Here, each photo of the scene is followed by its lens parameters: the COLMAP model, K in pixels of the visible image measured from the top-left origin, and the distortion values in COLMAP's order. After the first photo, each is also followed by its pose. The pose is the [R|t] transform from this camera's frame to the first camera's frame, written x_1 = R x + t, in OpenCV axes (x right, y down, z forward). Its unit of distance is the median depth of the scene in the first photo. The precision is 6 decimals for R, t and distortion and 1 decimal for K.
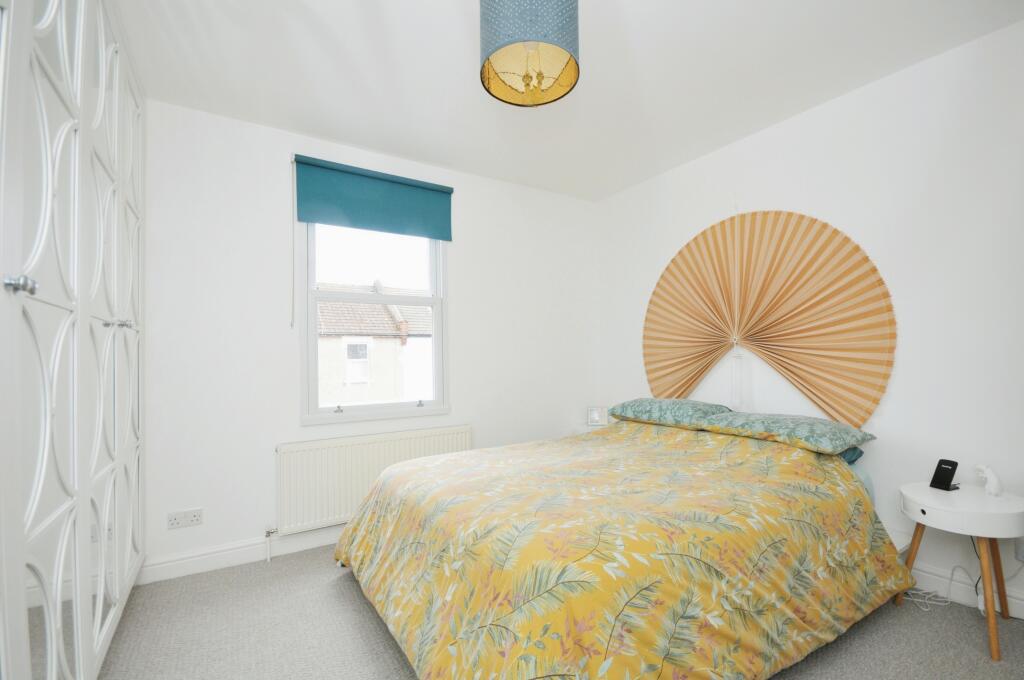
lens RADIAL K [[448.6, 0, 516.0], [0, 448.6, 343.8], [0, 0, 1]] dist [0.000220, 0.000025]
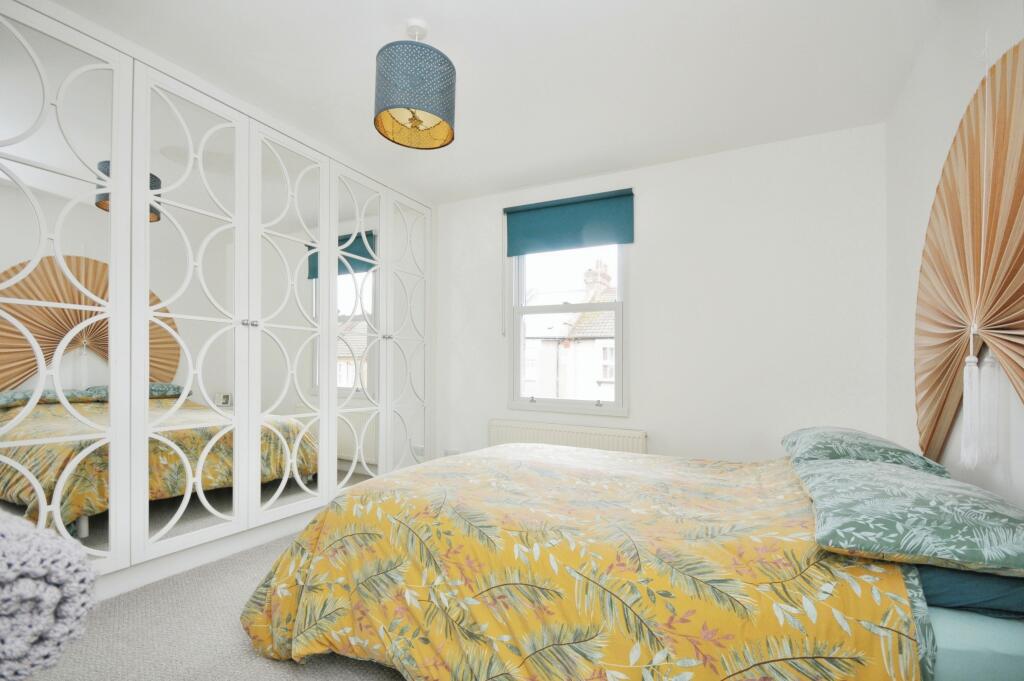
lens RADIAL K [[463.5, 0, 513.5], [0, 463.5, 357.1], [0, 0, 1]] dist [0.001374, -0.000051]
pose [[0.486270, 0.002999, -0.873804, 0.737934], [0.002172, 0.999987, 0.004641, 0.022247], [0.873806, -0.004155, 0.486257, 0.333490]]
